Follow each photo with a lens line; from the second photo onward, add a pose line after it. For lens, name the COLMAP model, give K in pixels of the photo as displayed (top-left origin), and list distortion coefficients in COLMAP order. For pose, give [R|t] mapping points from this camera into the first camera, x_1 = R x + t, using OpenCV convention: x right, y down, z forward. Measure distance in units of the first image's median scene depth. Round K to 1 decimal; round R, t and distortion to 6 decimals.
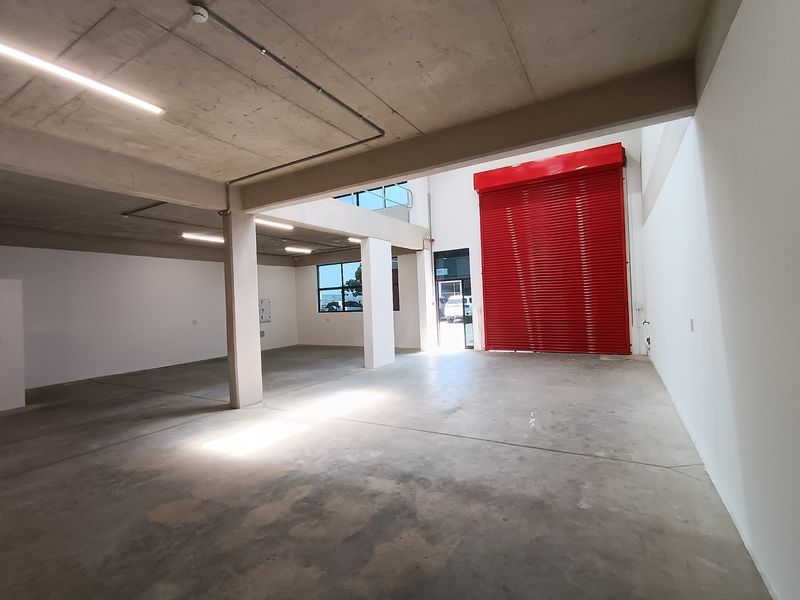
lens RADIAL K [[379.1, 0, 395.1], [0, 379.1, 305.0], [0, 0, 1]] dist [0.001266, 0.001096]
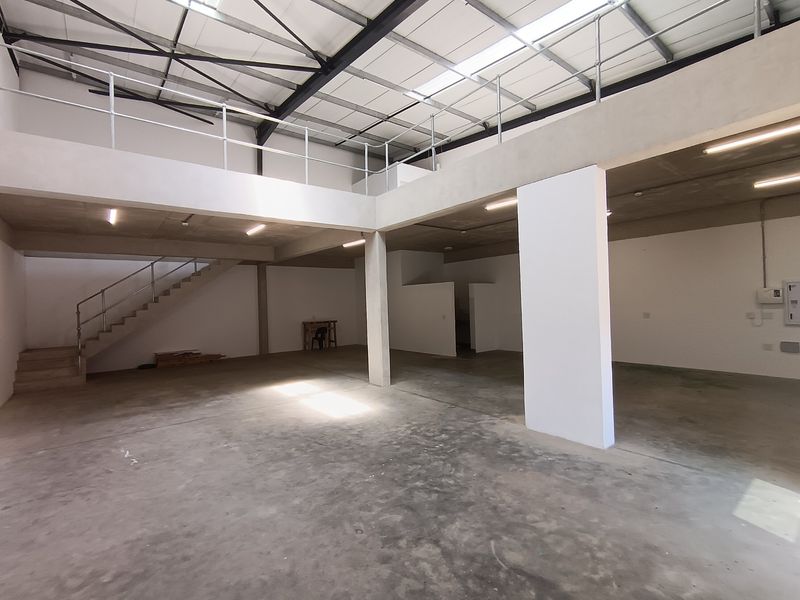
lens RADIAL K [[379.1, 0, 401.7], [0, 379.1, 299.5], [0, 0, 1]] dist [0.001266, 0.001096]
pose [[-0.354593, 0.038475, -0.934229, 0.848610], [0.037882, 0.998924, 0.026761, -0.059983], [0.934253, -0.025901, -0.355669, 1.713030]]
